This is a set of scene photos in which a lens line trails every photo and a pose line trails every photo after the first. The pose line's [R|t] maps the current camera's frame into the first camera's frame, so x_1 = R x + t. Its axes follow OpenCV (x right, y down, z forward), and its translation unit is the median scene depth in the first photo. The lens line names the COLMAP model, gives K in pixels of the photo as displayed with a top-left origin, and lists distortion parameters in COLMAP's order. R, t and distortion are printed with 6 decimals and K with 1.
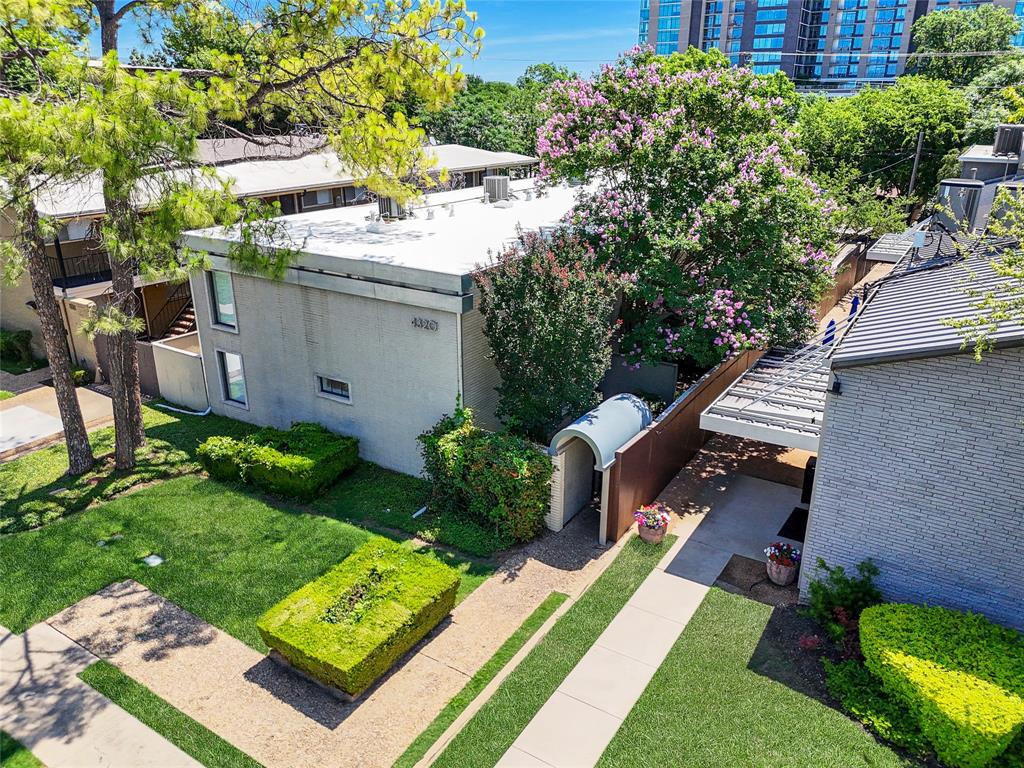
lens RADIAL K [[762.3, 0, 512.0], [0, 762.3, 384.0], [0, 0, 1]] dist [0.084571, -0.083152]
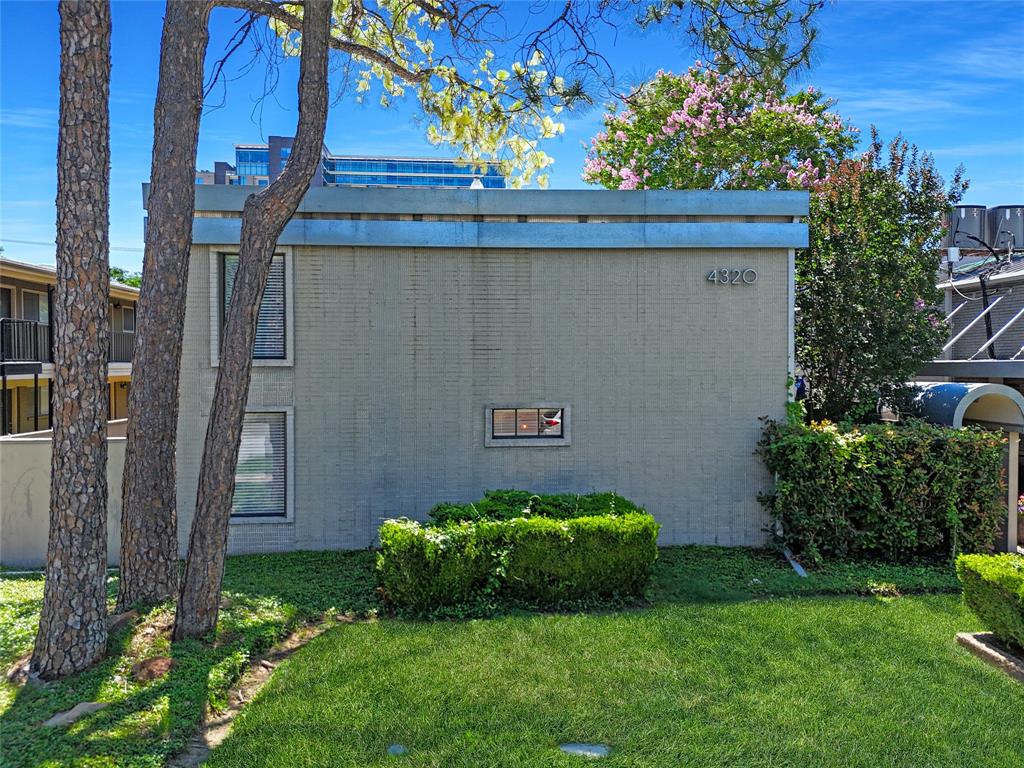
lens RADIAL K [[765.5, 0, 514.1], [0, 765.5, 371.1], [0, 0, 1]] dist [0.051508, -0.003142]
pose [[0.805478, -0.012860, 0.592487, -0.617153], [0.215403, 0.937739, -0.272483, 0.130033], [-0.552094, 0.347102, 0.758098, 0.580645]]
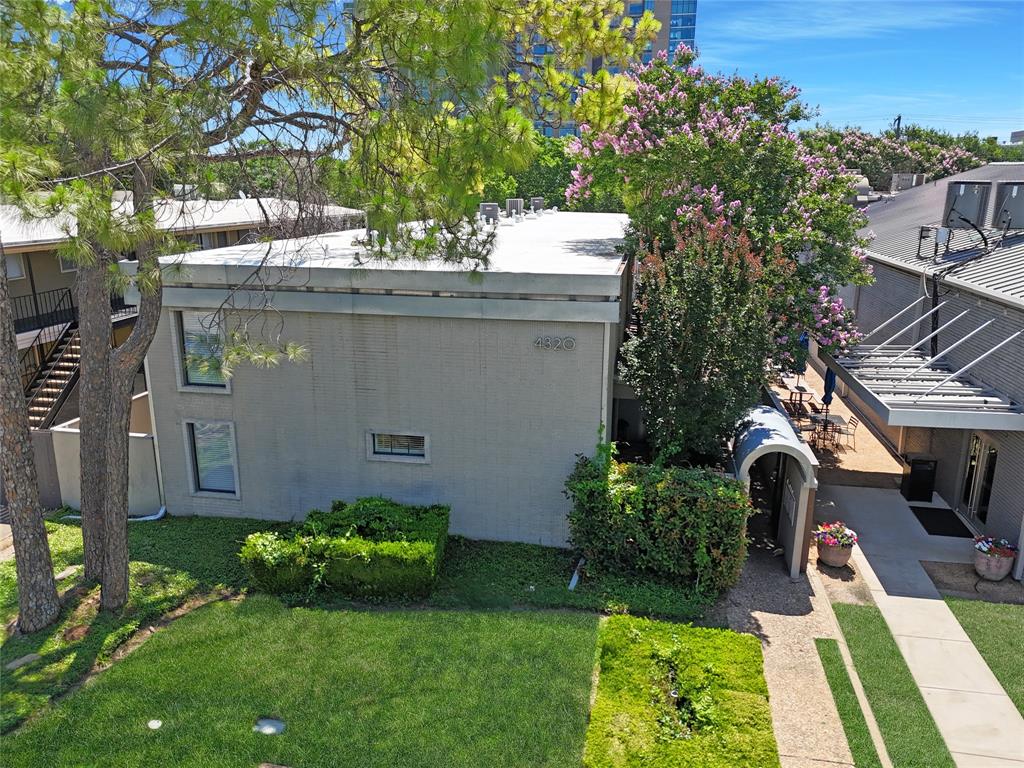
lens RADIAL K [[762.3, 0, 512.0], [0, 762.3, 384.0], [0, 0, 1]] dist [0.084571, -0.083152]
pose [[0.928210, -0.093737, 0.360056, -0.417766], [0.129394, 0.988662, -0.076184, 0.017713], [-0.348832, 0.117304, 0.929815, 0.254796]]
